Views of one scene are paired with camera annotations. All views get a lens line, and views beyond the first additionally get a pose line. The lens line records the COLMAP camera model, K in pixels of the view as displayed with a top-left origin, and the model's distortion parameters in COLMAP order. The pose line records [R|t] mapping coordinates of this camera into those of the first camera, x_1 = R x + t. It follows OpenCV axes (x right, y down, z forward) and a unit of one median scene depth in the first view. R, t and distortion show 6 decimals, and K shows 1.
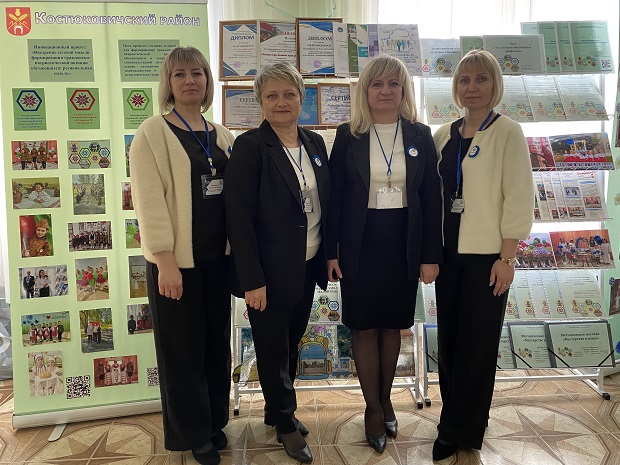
lens RADIAL K [[468.4, 0, 310.0], [0, 468.4, 232.5], [0, 0, 1]] dist [0.022893, -0.009430]
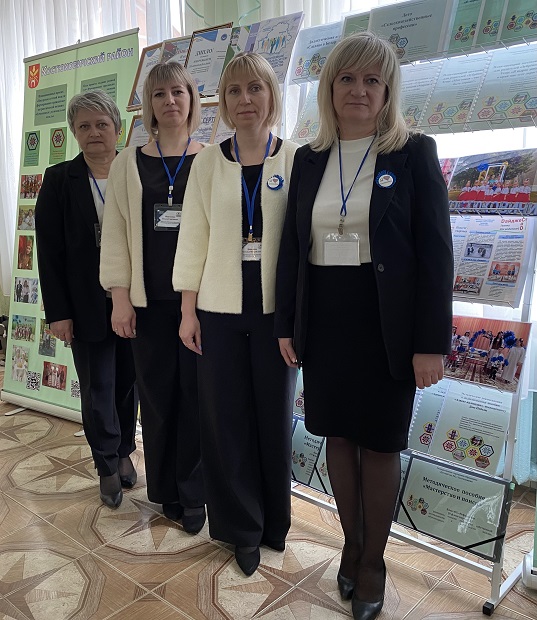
lens RADIAL K [[615.0, 0, 268.5], [0, 615.0, 310.0], [0, 0, 1]] dist [0.004724, 0.013948]
pose [[0.709425, 0.141312, -0.690469, 0.950418], [-0.114740, 0.989780, 0.084680, -0.050586], [0.695379, 0.019150, 0.718388, 0.274266]]
